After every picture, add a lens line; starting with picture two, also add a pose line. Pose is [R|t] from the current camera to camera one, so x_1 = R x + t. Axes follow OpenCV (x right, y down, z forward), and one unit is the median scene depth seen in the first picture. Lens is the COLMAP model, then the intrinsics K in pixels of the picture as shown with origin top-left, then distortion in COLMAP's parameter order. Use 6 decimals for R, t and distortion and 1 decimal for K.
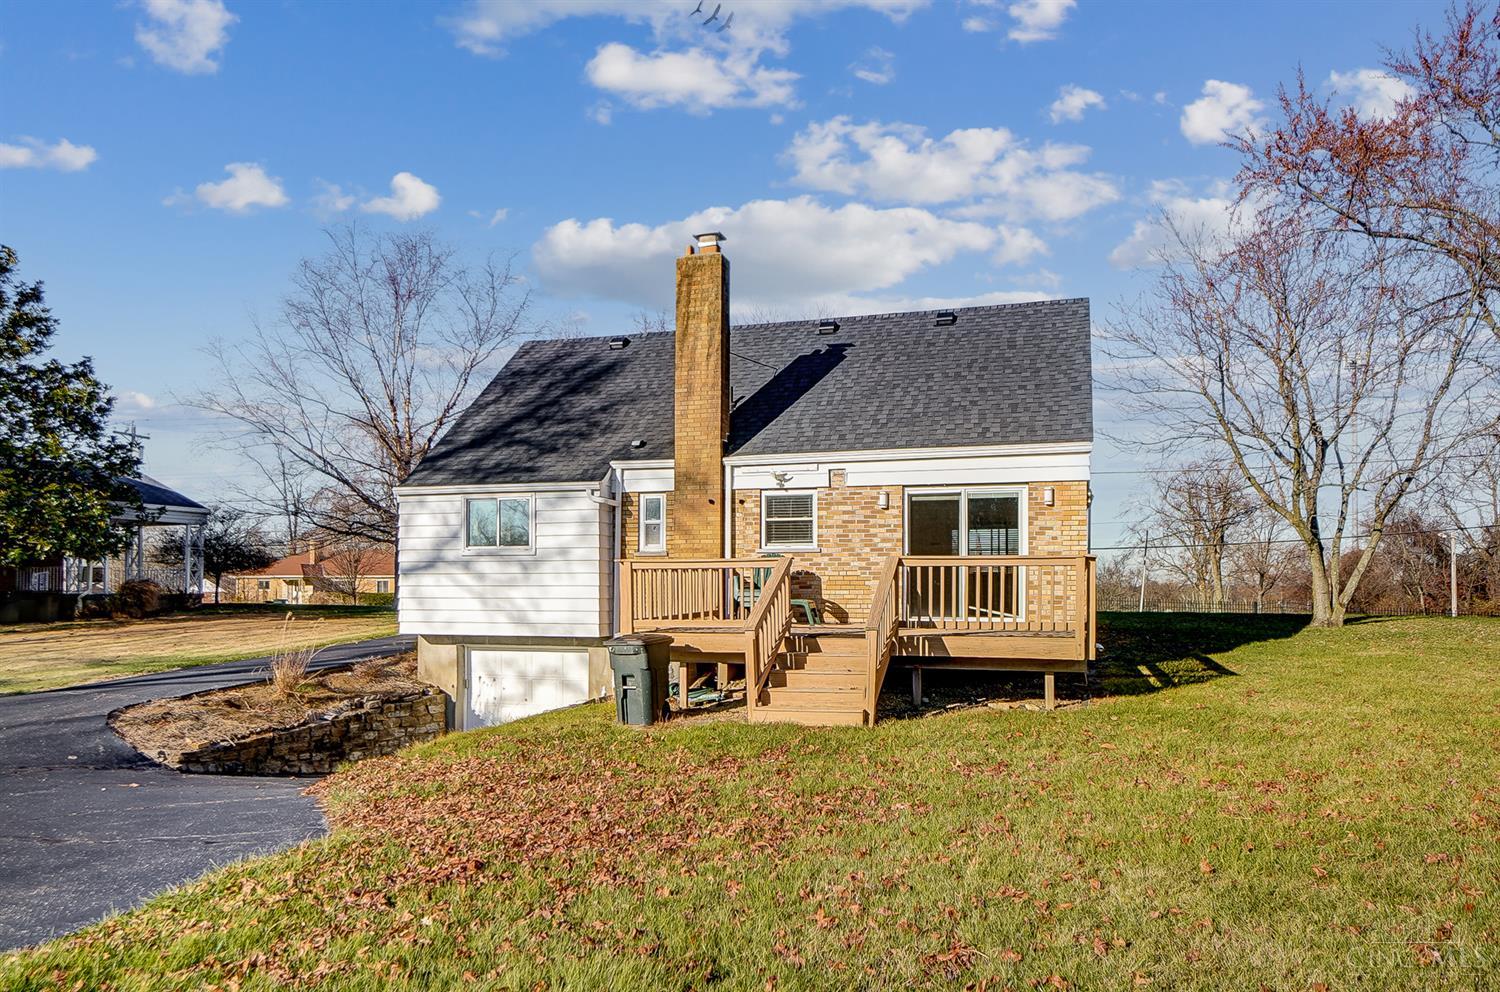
lens RADIAL K [[1002.7, 0, 748.6], [0, 1002.7, 575.1], [0, 0, 1]] dist [-0.005166, 0.000237]
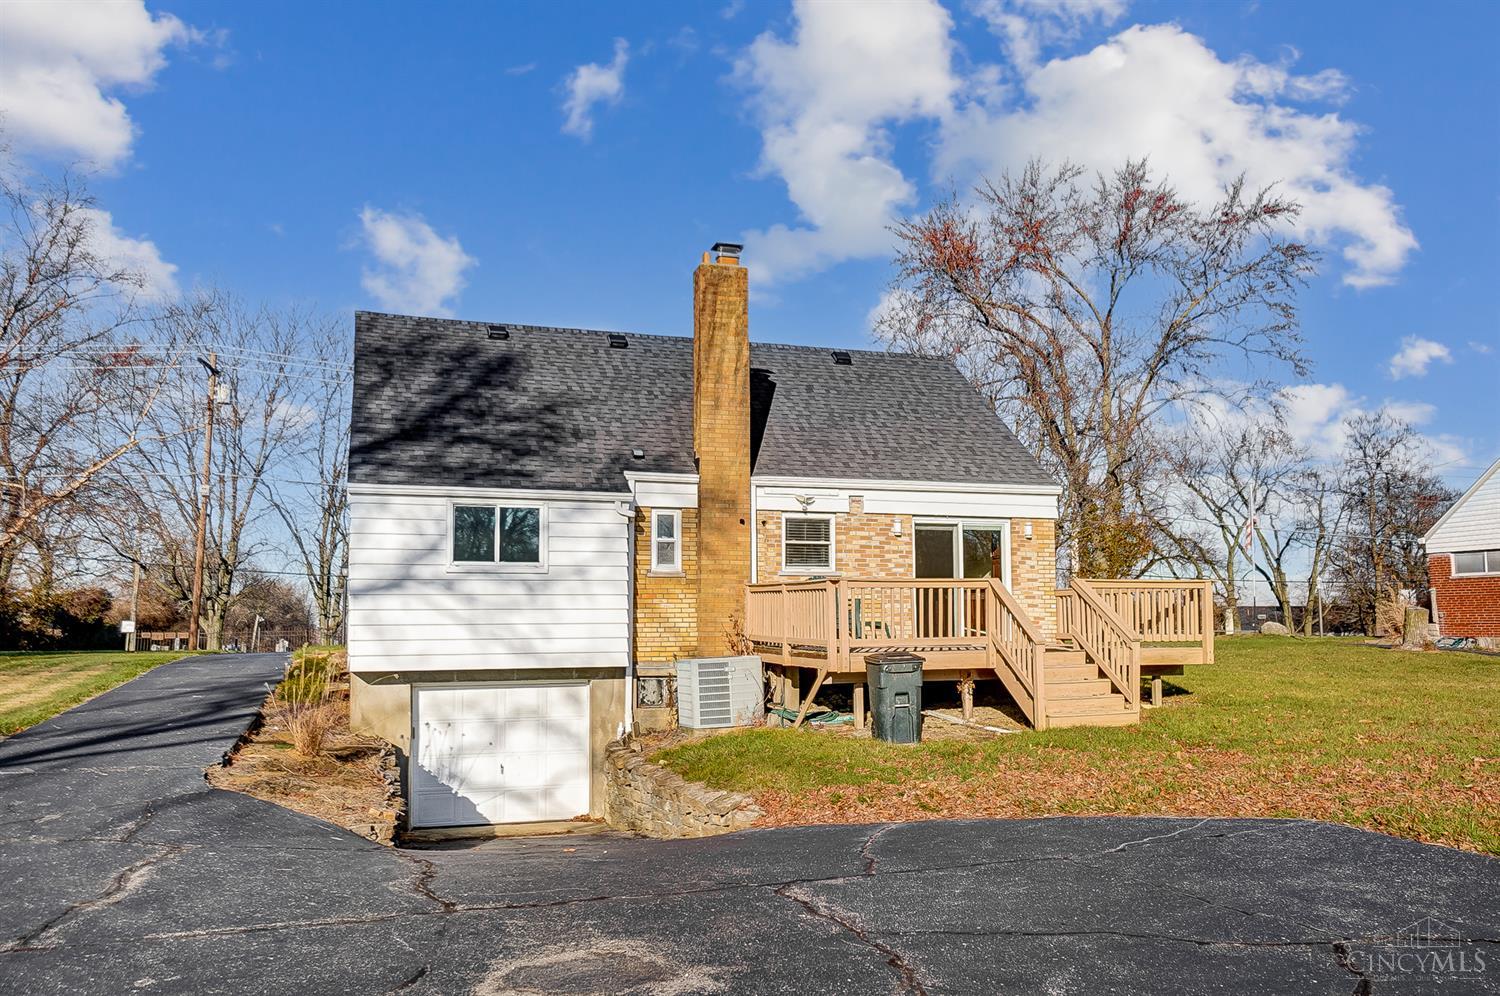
lens RADIAL K [[1109.4, 0, 751.2], [0, 1109.4, 545.9], [0, 0, 1]] dist [-0.005007, -0.002066]
pose [[0.824215, 0.034388, 0.565232, -0.612648], [0.001386, 0.998029, -0.062739, 0.016487], [-0.566276, 0.052494, 0.822543, 0.120472]]
